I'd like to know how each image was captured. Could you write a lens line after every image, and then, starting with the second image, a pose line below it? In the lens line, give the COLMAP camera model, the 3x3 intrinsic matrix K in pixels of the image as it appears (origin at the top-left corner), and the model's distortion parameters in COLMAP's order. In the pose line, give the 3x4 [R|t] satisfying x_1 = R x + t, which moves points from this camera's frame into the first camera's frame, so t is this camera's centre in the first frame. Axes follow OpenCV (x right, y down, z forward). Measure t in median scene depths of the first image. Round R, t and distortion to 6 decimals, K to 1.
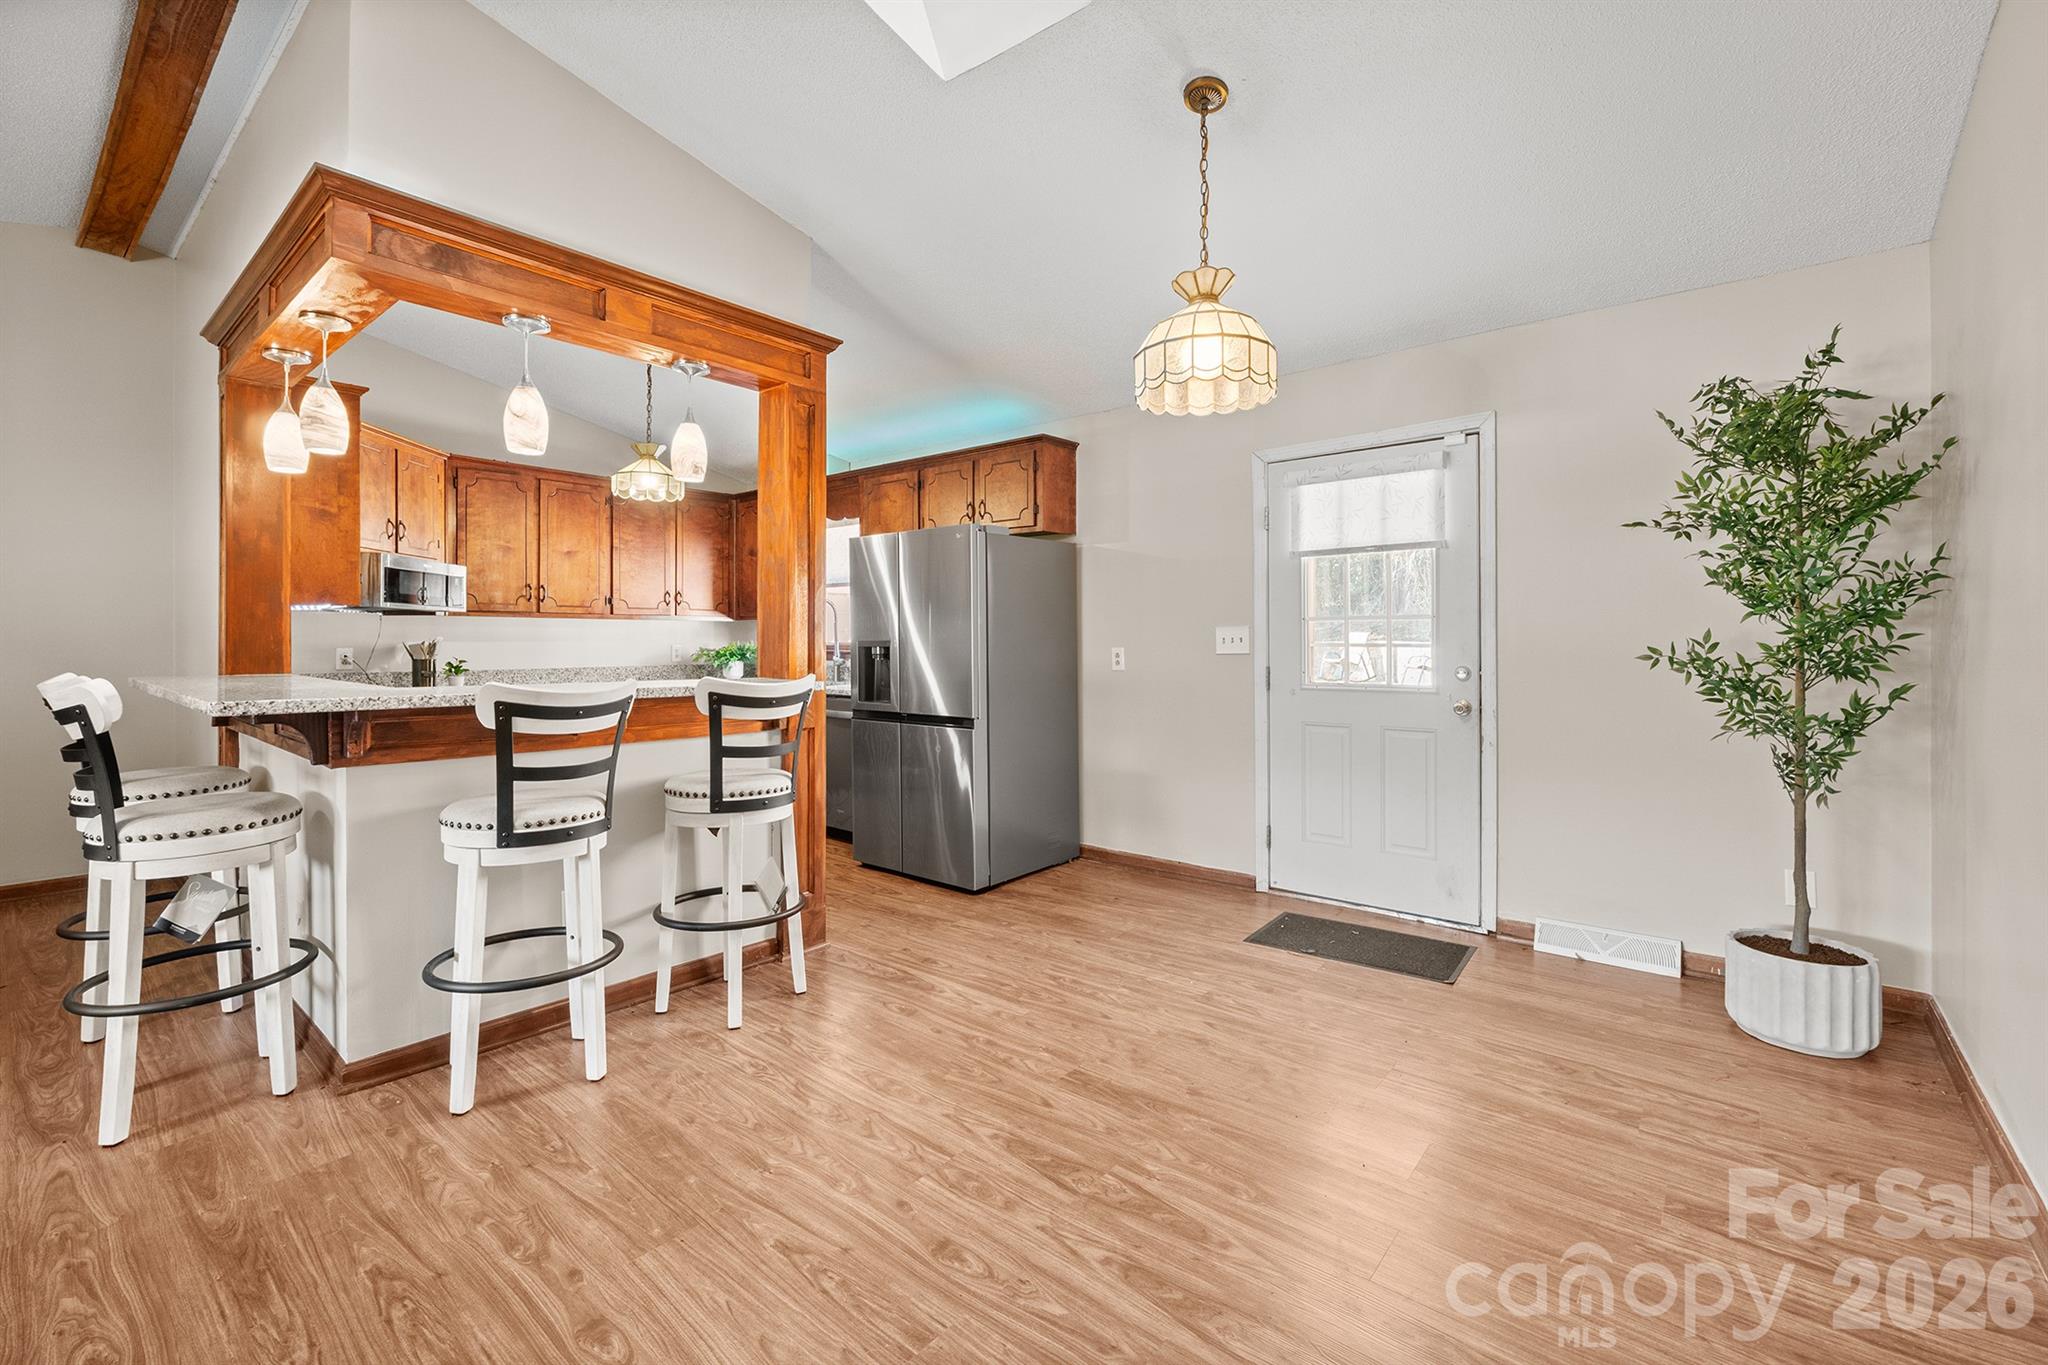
lens RADIAL K [[870.1, 0, 1025.1], [0, 870.1, 641.1], [0, 0, 1]] dist [-0.006283, -0.000059]
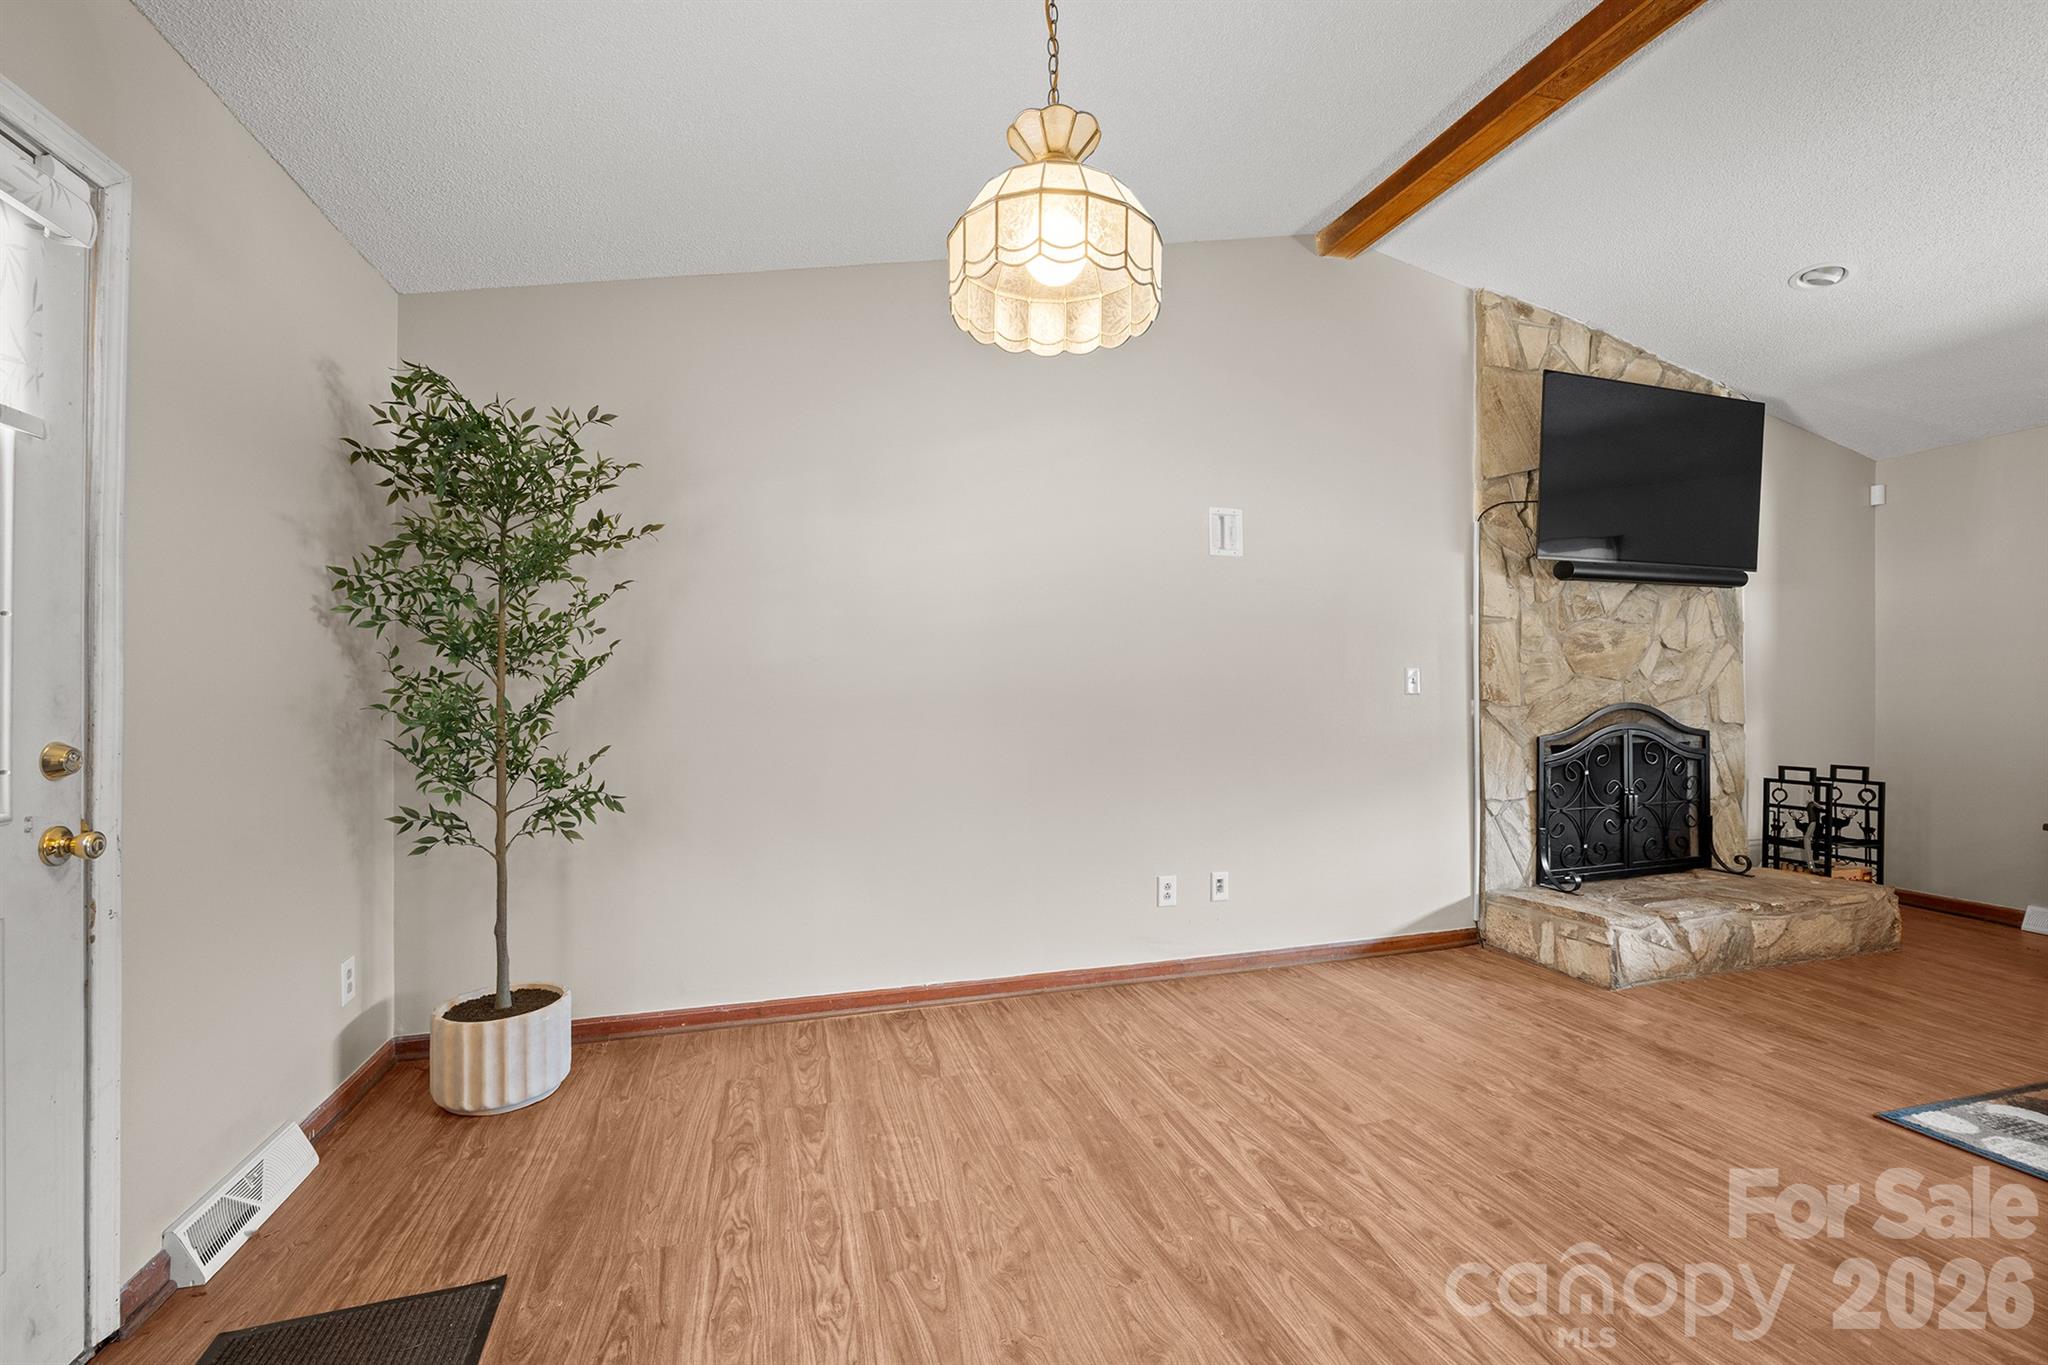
lens RADIAL K [[870.1, 0, 1035.1], [0, 870.1, 688.3], [0, 0, 1]] dist [-0.006283, -0.000059]
pose [[-0.841140, 0.004639, 0.540797, -0.113057], [0.000908, 0.999974, -0.007165, 0.010294], [-0.540816, -0.005535, -0.841123, 1.296658]]
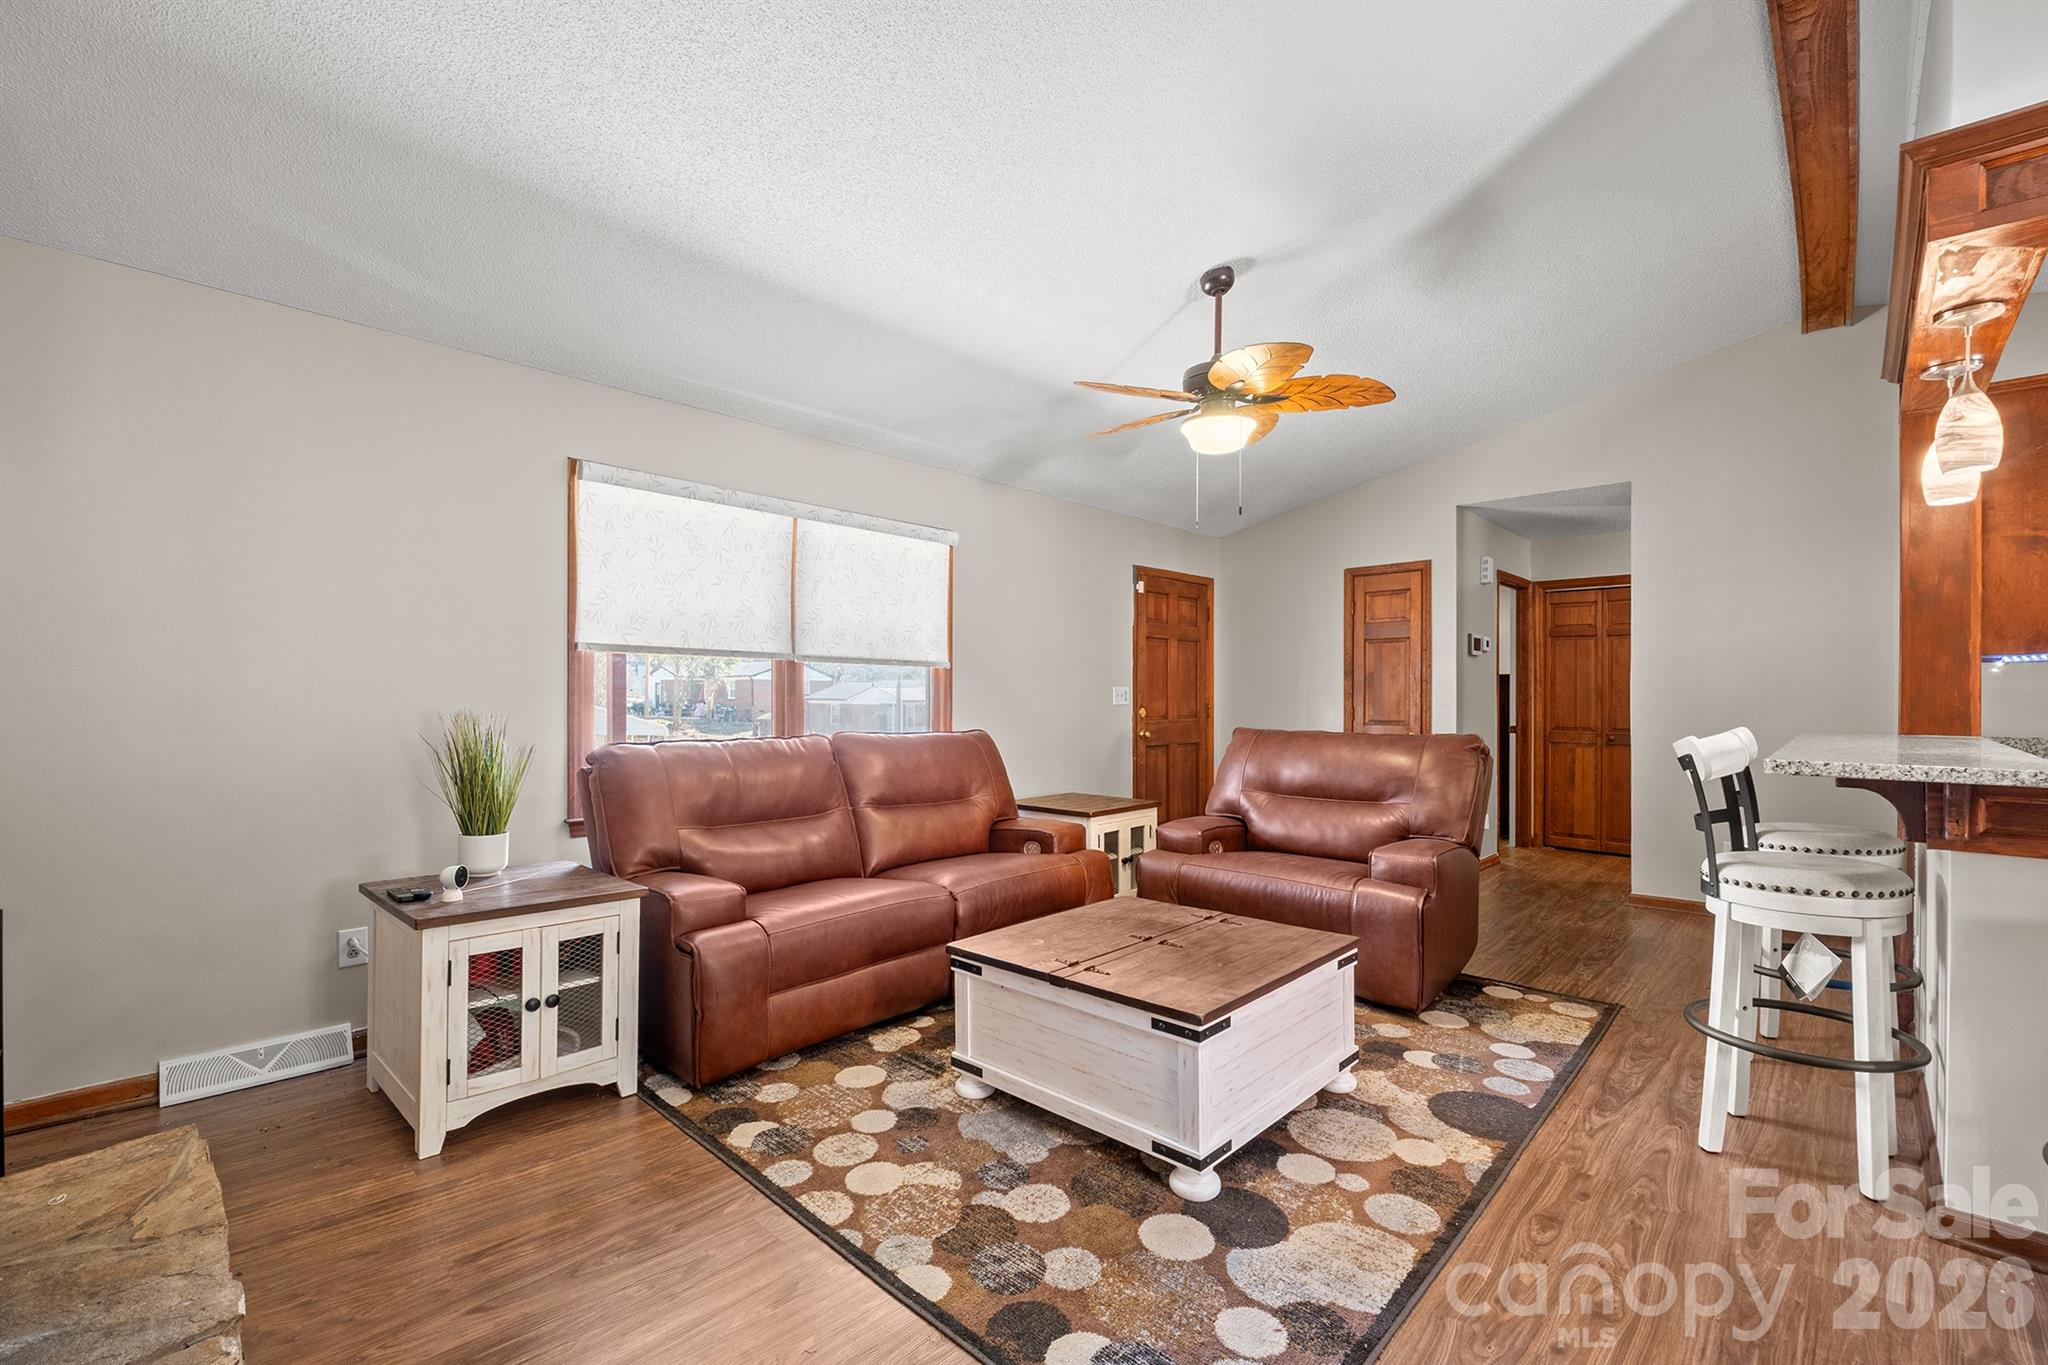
lens RADIAL K [[870.1, 0, 1022.7], [0, 870.1, 706.6], [0, 0, 1]] dist [-0.006283, -0.000059]
pose [[-0.071628, 0.007513, -0.997403, 0.077926], [0.001671, 0.999971, 0.007412, 0.000474], [0.997430, -0.001136, -0.071639, 0.134653]]
